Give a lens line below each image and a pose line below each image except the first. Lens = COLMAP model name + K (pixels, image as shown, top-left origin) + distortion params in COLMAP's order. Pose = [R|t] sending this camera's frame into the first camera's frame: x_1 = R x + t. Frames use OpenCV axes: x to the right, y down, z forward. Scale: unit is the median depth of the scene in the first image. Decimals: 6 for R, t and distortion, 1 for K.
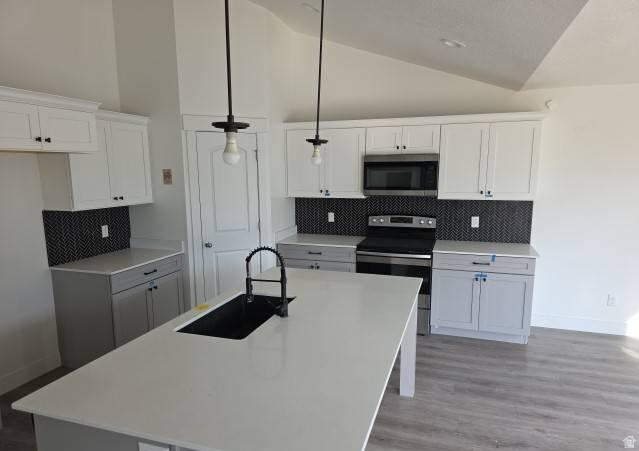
lens RADIAL K [[429.3, 0, 315.8], [0, 429.3, 237.7], [0, 0, 1]] dist [0.043186, -0.024739]
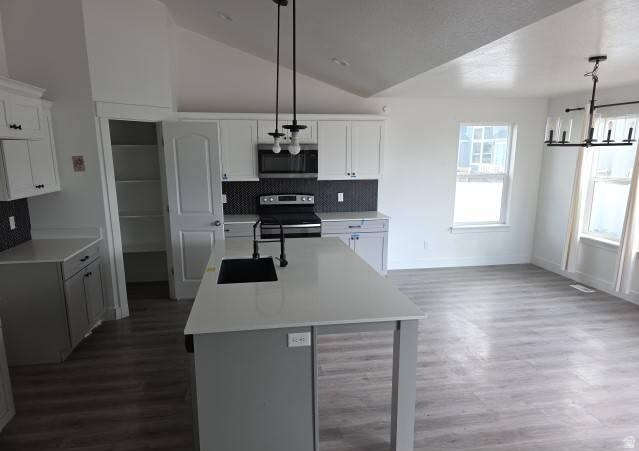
lens RADIAL K [[429.3, 0, 314.6], [0, 429.3, 245.3], [0, 0, 1]] dist [0.043186, -0.024739]
pose [[0.887404, -0.095556, 0.450981, -0.331132], [0.074177, 0.995131, 0.064894, 0.020508], [-0.454986, -0.024135, 0.890171, -0.138240]]
